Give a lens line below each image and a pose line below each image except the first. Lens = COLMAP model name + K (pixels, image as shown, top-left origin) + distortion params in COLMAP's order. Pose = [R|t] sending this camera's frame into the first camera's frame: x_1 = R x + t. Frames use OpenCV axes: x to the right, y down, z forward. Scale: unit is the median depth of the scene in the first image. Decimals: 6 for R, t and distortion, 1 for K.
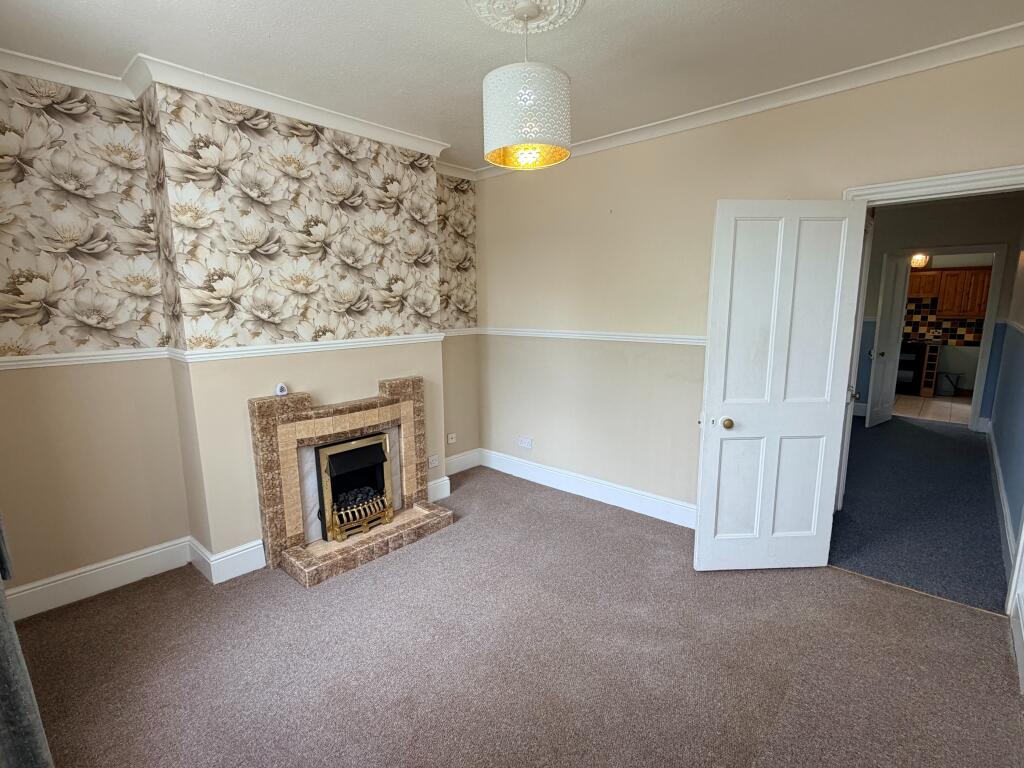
lens RADIAL K [[492.7, 0, 511.0], [0, 492.7, 387.3], [0, 0, 1]] dist [0.001901, -0.000586]
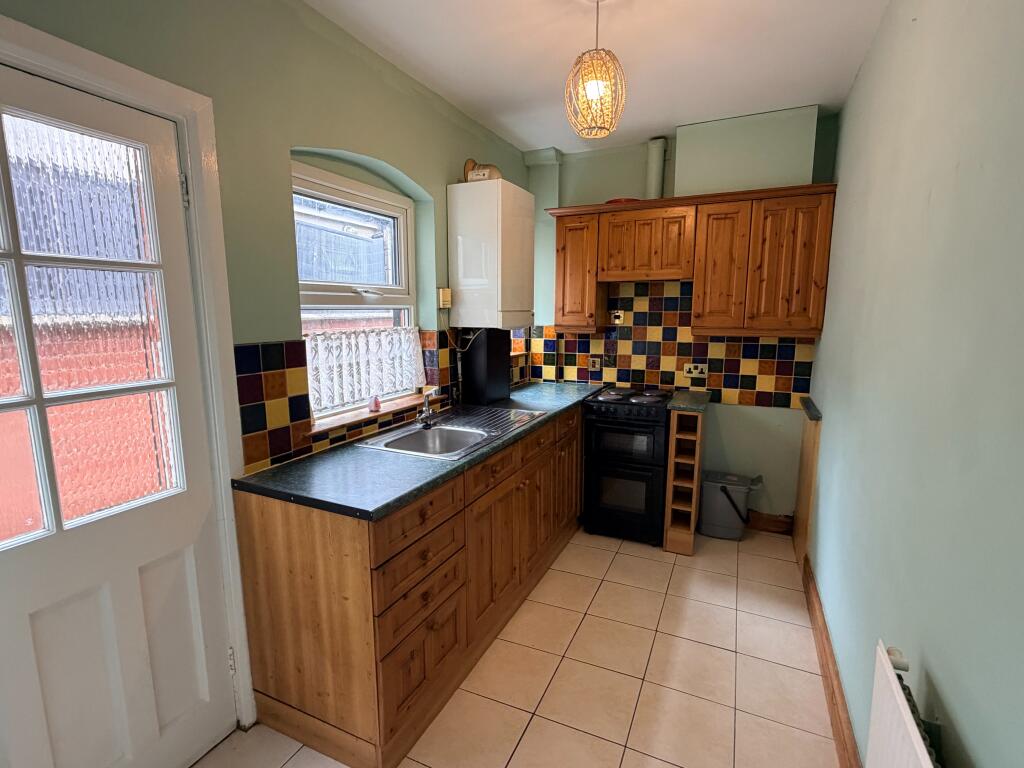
lens RADIAL K [[492.7, 0, 511.0], [0, 492.7, 387.3], [0, 0, 1]] dist [0.001901, -0.000586]
pose [[0.955779, -0.038643, 0.291536, 0.619120], [0.044341, 0.998932, -0.012959, -0.101284], [-0.290724, 0.025313, 0.956472, 0.682075]]
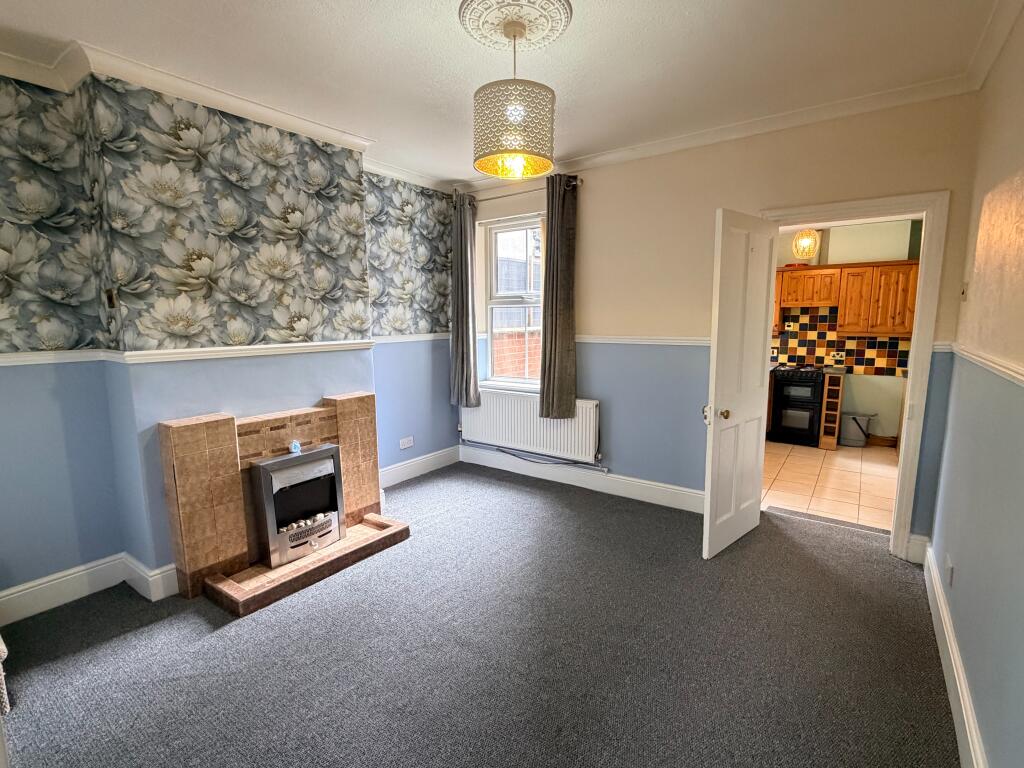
lens RADIAL K [[492.7, 0, 511.0], [0, 492.7, 387.3], [0, 0, 1]] dist [0.001901, -0.000586]
pose [[0.994017, -0.016345, 0.107995, 0.325864], [0.019286, 0.999469, -0.026245, -0.057483], [-0.107508, 0.028171, 0.993805, 0.356535]]
